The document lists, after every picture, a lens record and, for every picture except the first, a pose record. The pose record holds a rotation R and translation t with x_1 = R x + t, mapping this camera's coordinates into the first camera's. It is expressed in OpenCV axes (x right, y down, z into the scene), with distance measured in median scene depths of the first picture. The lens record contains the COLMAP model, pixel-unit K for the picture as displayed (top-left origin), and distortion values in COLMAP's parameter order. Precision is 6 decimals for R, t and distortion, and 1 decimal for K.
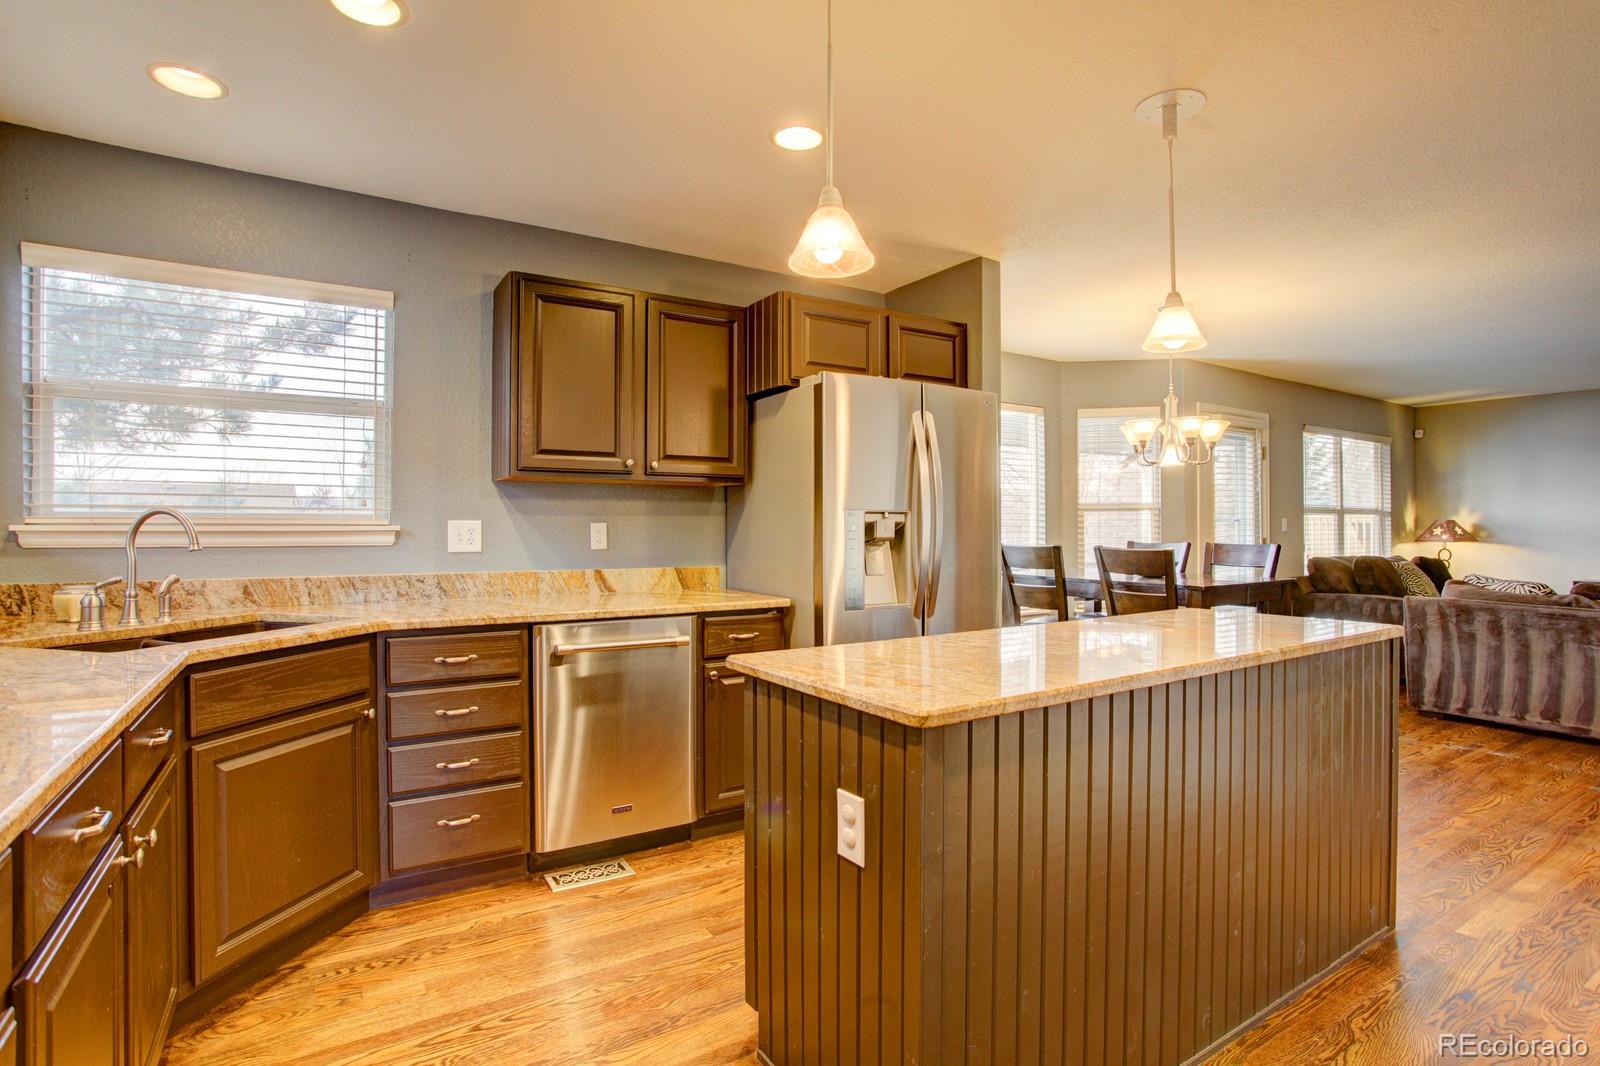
lens RADIAL K [[795.8, 0, 793.9], [0, 795.8, 530.6], [0, 0, 1]] dist [-0.003438, -0.000479]
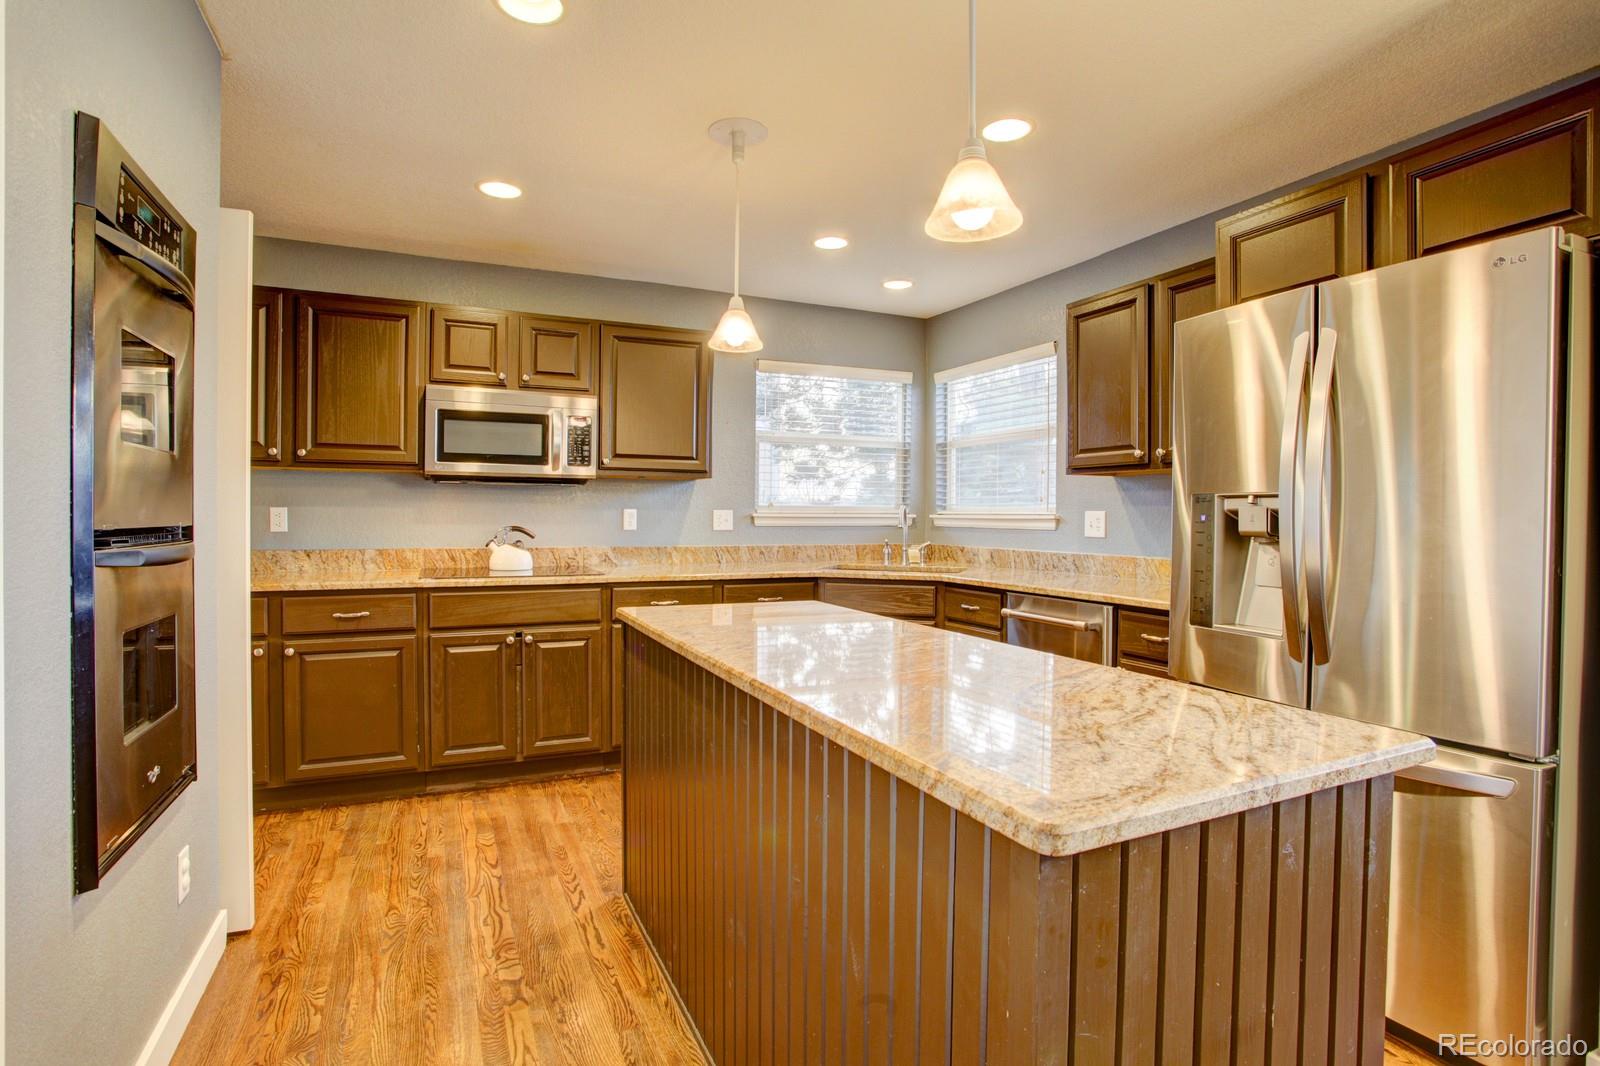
lens RADIAL K [[795.8, 0, 793.9], [0, 795.8, 530.6], [0, 0, 1]] dist [-0.003438, -0.000479]
pose [[-0.111862, 0.016224, -0.993591, 0.834559], [-0.009266, 0.999806, 0.017369, 0.000441], [0.993681, 0.011149, -0.111690, 0.675148]]
